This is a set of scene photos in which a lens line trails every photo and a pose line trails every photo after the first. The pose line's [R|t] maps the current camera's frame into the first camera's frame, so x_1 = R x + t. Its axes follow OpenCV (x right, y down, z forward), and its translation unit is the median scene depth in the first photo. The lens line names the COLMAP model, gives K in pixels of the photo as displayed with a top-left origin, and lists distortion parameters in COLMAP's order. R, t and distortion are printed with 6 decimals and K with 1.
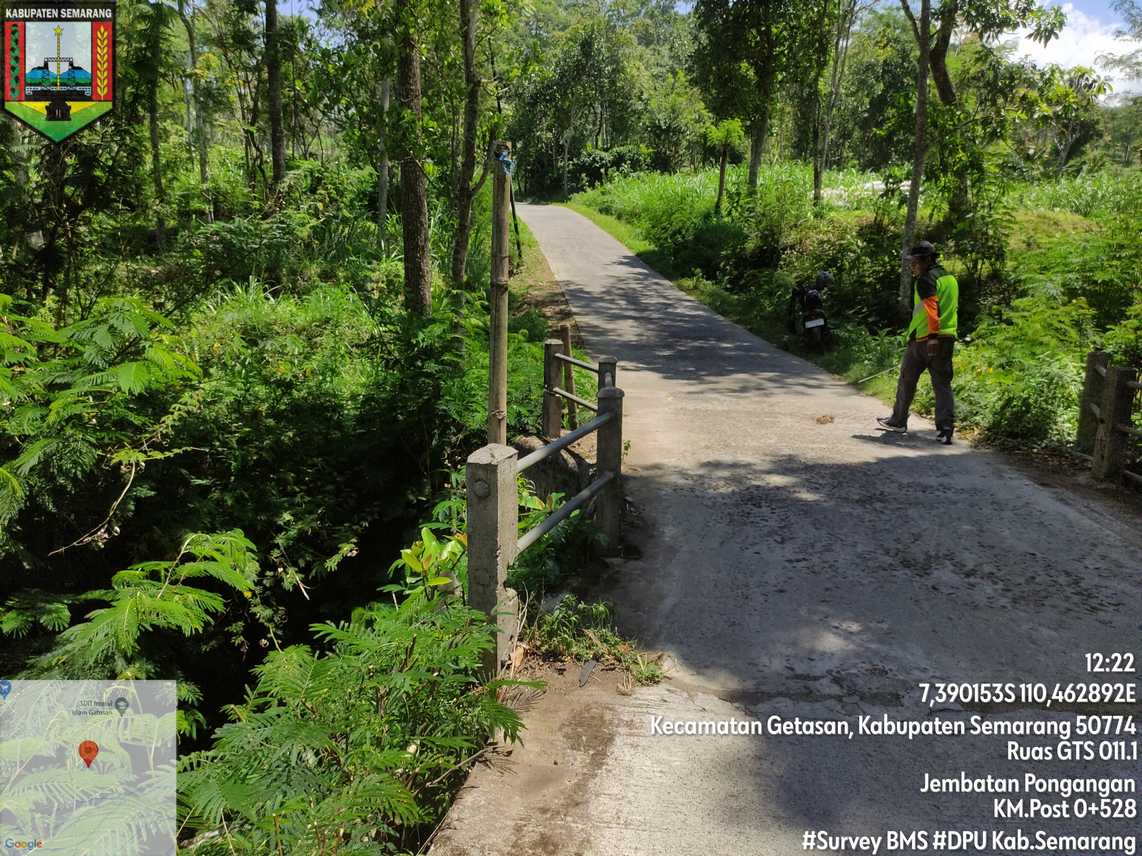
lens RADIAL K [[838.2, 0, 571.0], [0, 838.2, 428.0], [0, 0, 1]] dist [0.079238, -0.101183]
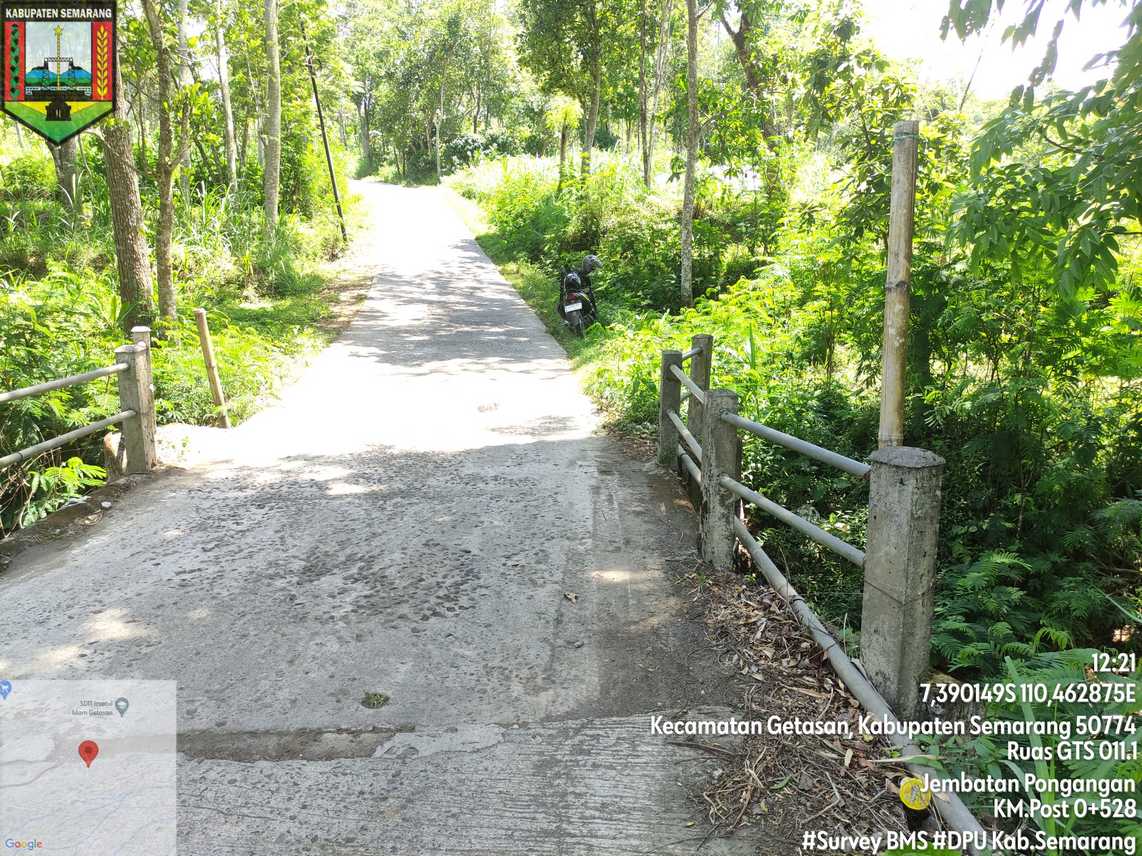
lens RADIAL K [[835.7, 0, 571.0], [0, 835.7, 428.0], [0, 0, 1]] dist [0.070967, -0.091631]
pose [[0.995072, -0.024039, 0.096197, 0.114149], [0.022308, 0.999570, 0.019031, -0.000676], [-0.096613, -0.016791, 0.995180, 0.012973]]
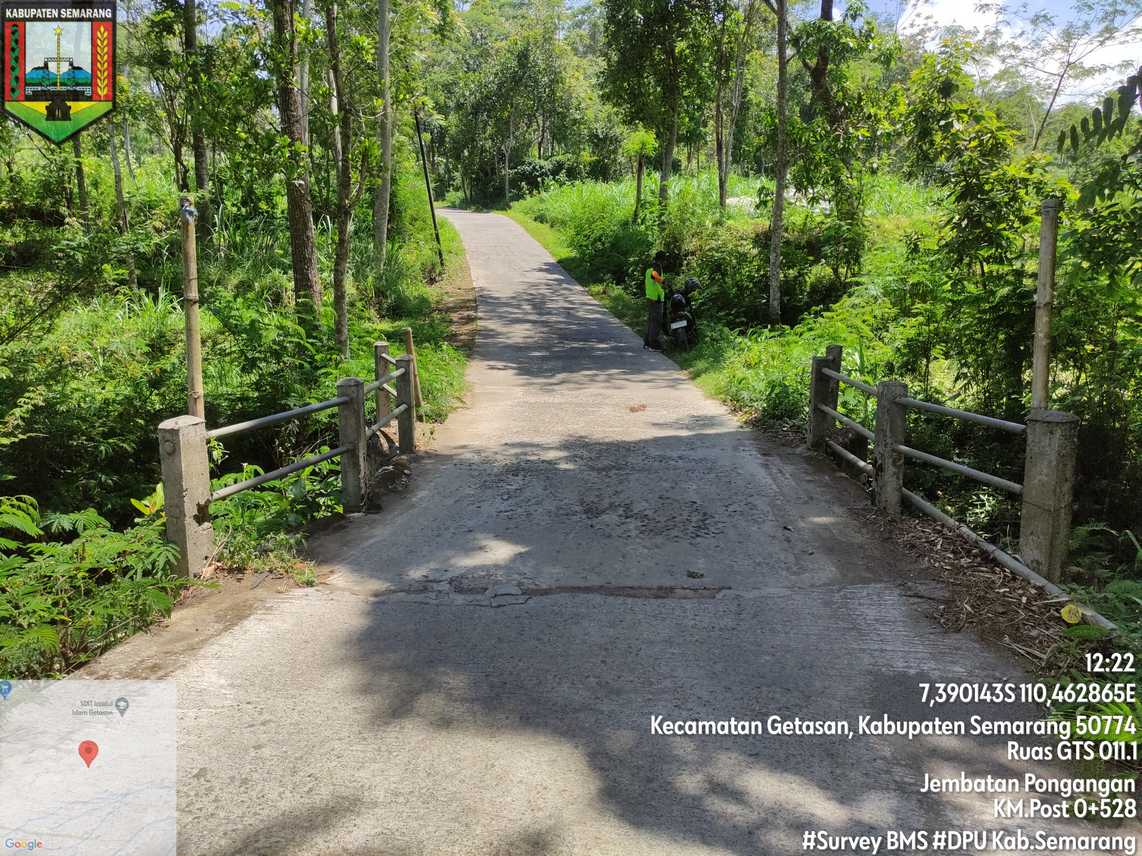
lens RADIAL K [[833.9, 0, 571.0], [0, 833.9, 428.0], [0, 0, 1]] dist [0.080241, -0.107679]
pose [[0.998986, -0.020742, 0.039964, 0.061733], [0.020917, 0.999773, -0.003971, 0.007479], [-0.039872, 0.004803, 0.999193, -0.051099]]
